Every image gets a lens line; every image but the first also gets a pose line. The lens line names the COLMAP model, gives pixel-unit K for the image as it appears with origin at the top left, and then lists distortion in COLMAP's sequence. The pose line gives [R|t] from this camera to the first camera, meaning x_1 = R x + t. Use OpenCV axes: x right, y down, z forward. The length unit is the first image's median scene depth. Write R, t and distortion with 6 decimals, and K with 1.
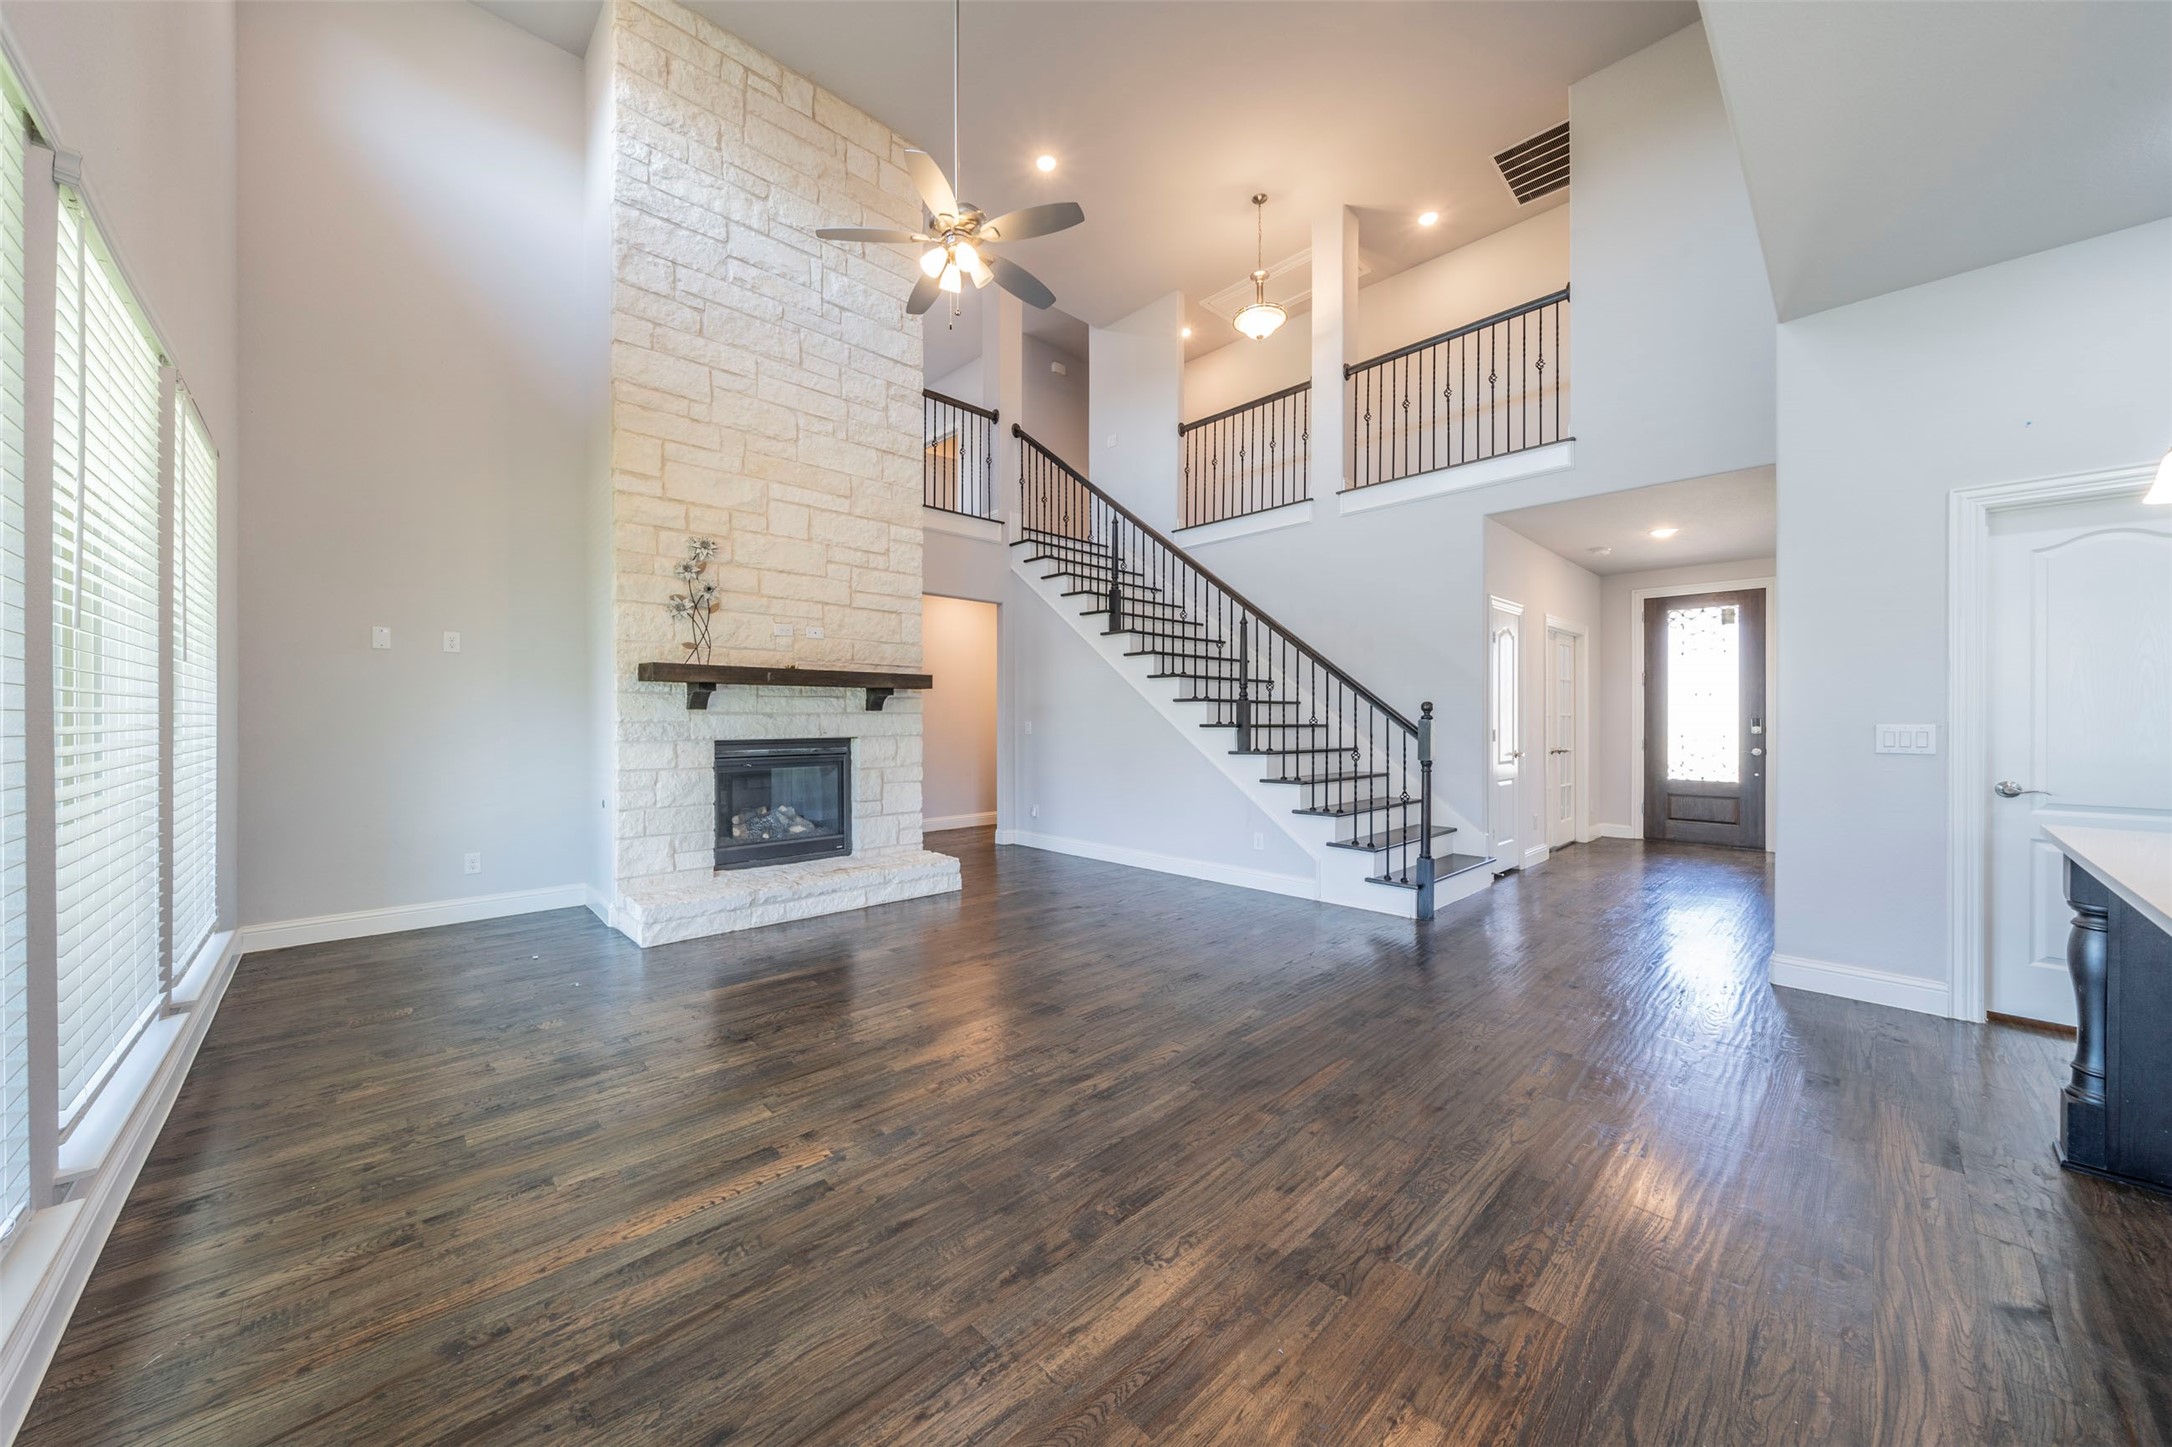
lens RADIAL K [[760.5, 0, 1086.6], [0, 760.5, 719.3], [0, 0, 1]] dist [-0.004901, 0.000088]
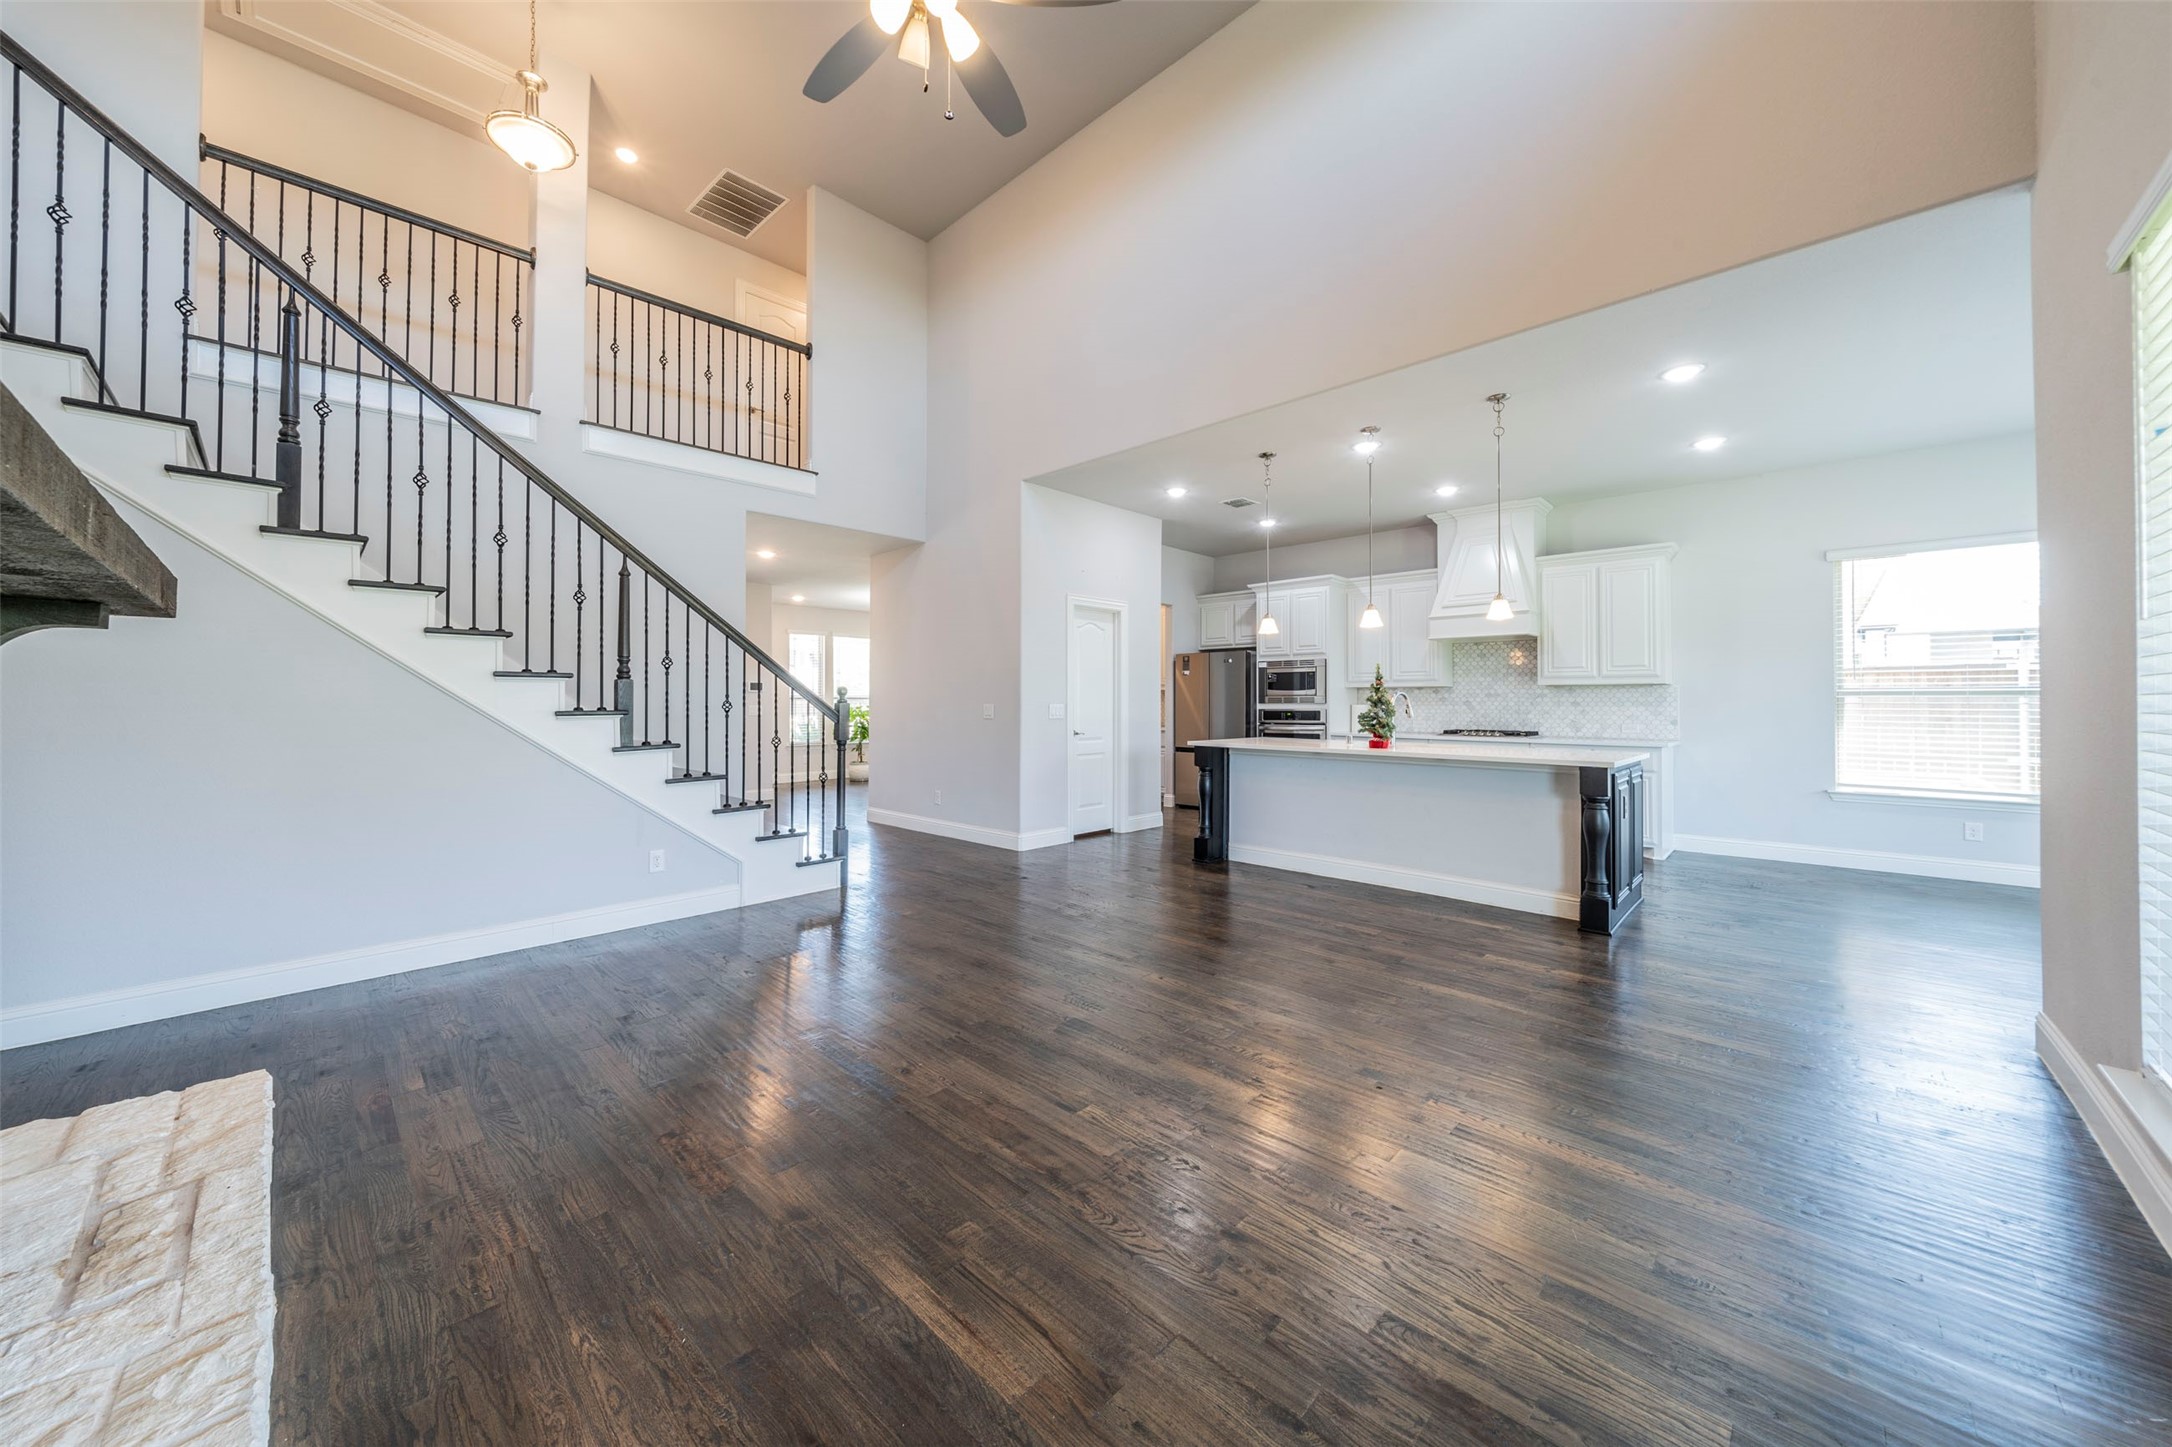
lens RADIAL K [[760.5, 0, 1050.0], [0, 760.5, 688.6], [0, 0, 1]] dist [-0.004901, 0.000088]
pose [[-0.012597, 0.016644, 0.999782, -0.545931], [0.002875, 0.999858, -0.016609, -0.000906], [-0.999917, 0.002665, -0.012643, 0.595281]]
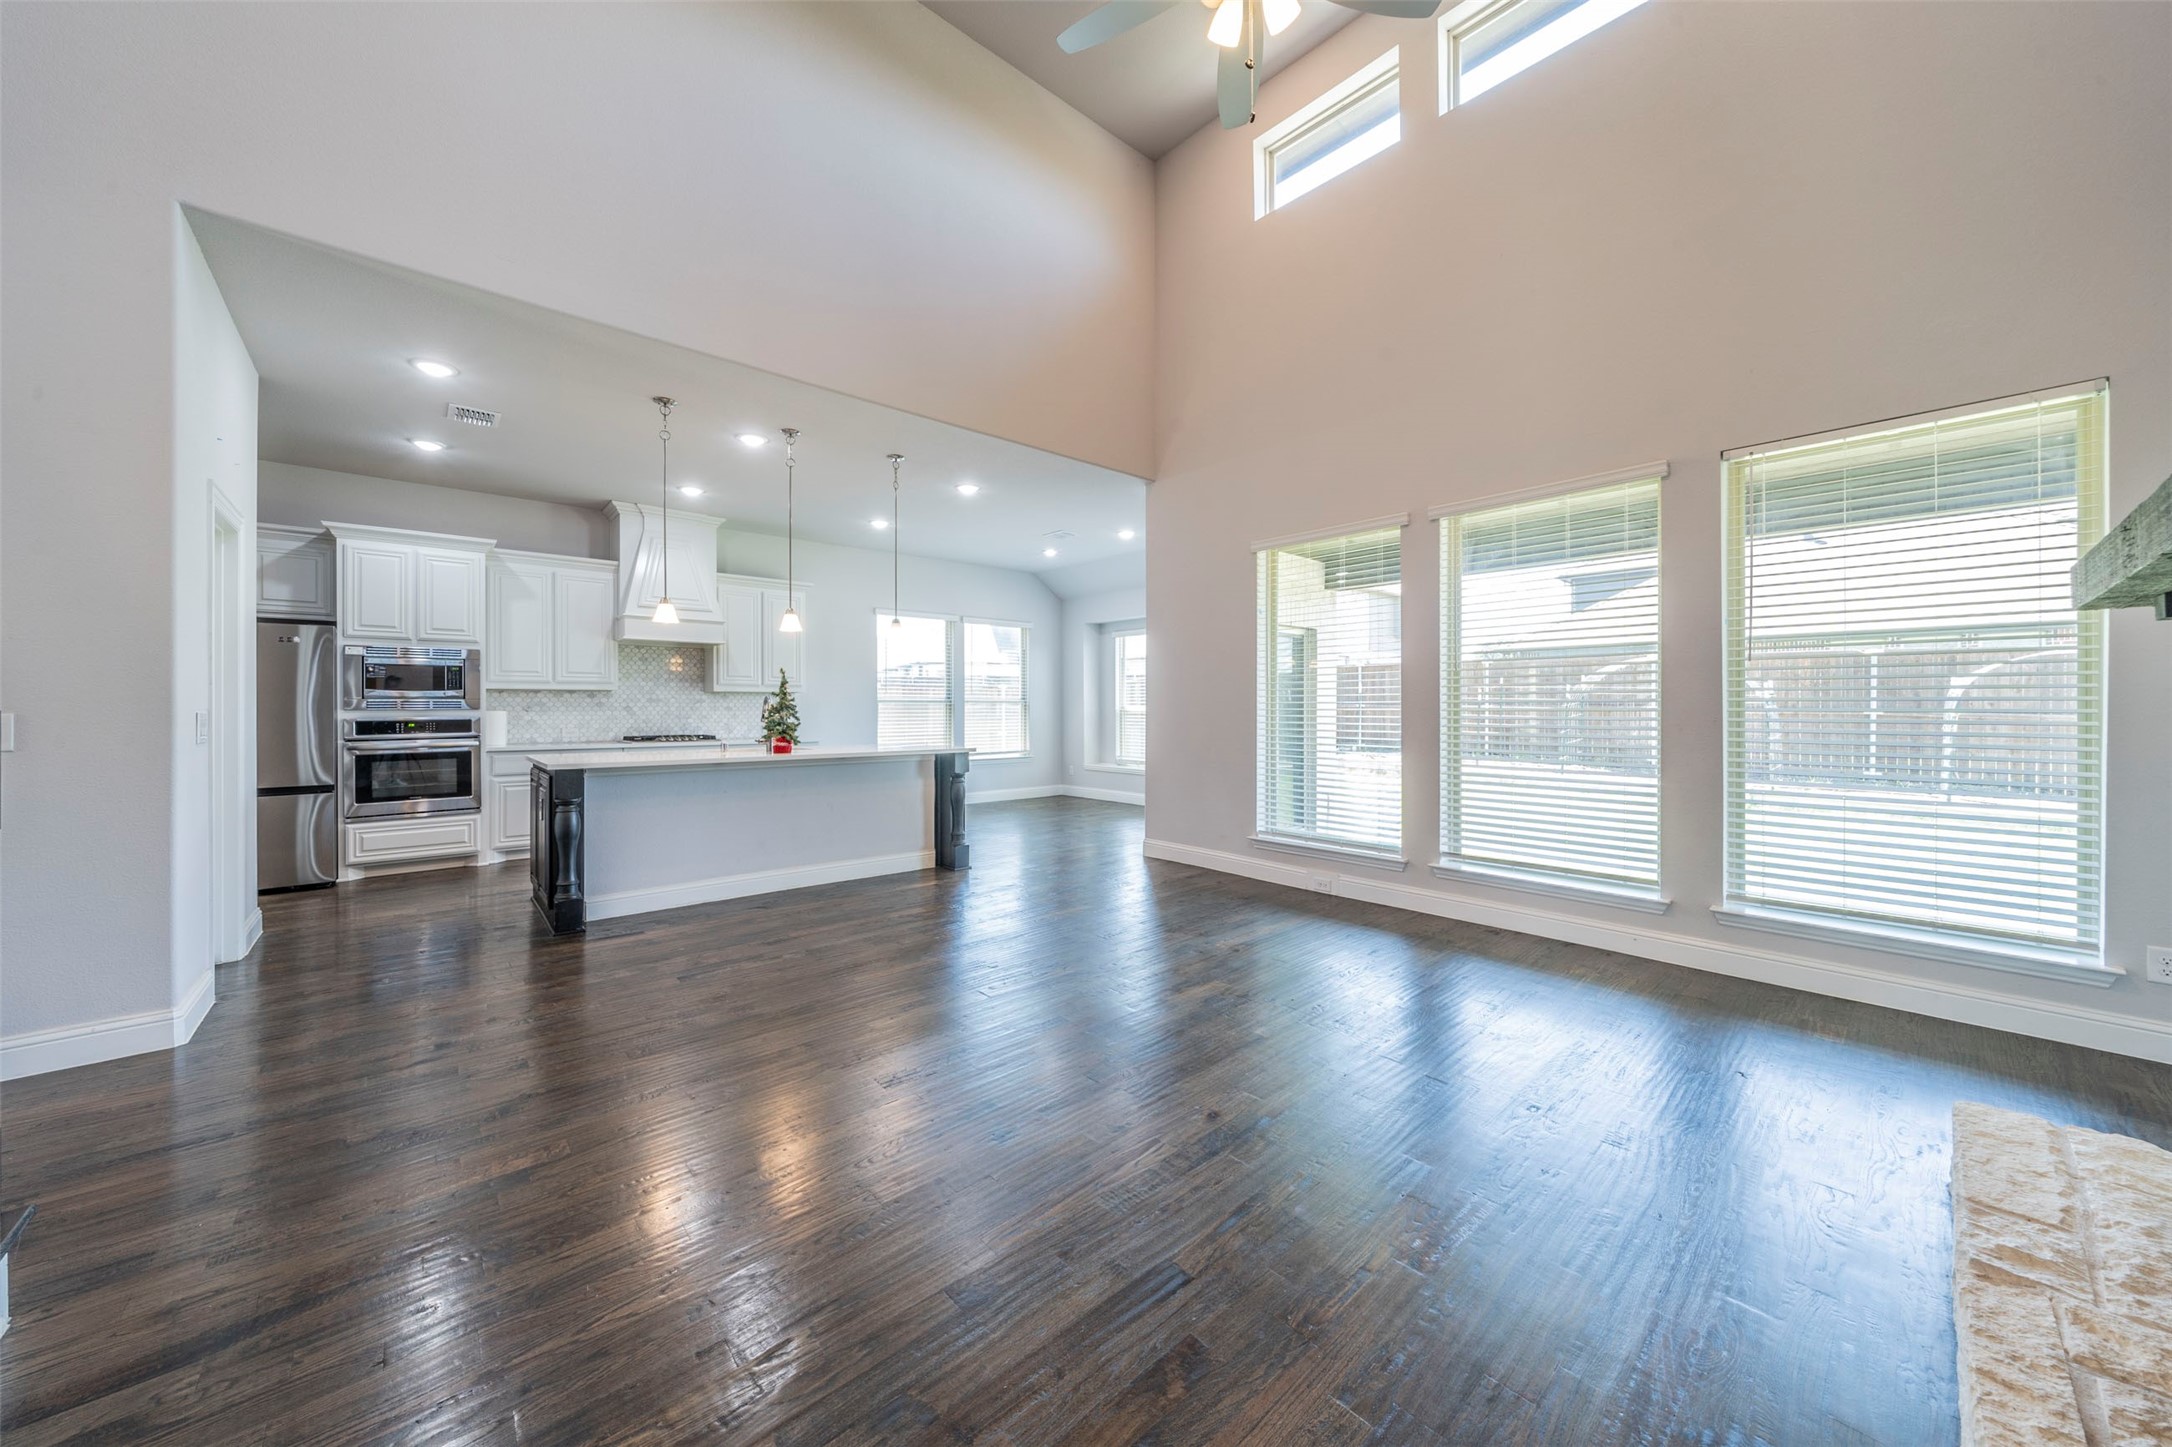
lens RADIAL K [[760.5, 0, 1076.1], [0, 760.5, 710.2], [0, 0, 1]] dist [-0.004901, 0.000088]
pose [[-0.999092, 0.000900, 0.042592, -0.031593], [0.001210, 0.999973, 0.007264, -0.000528], [-0.042584, 0.007309, -0.999066, 1.071310]]
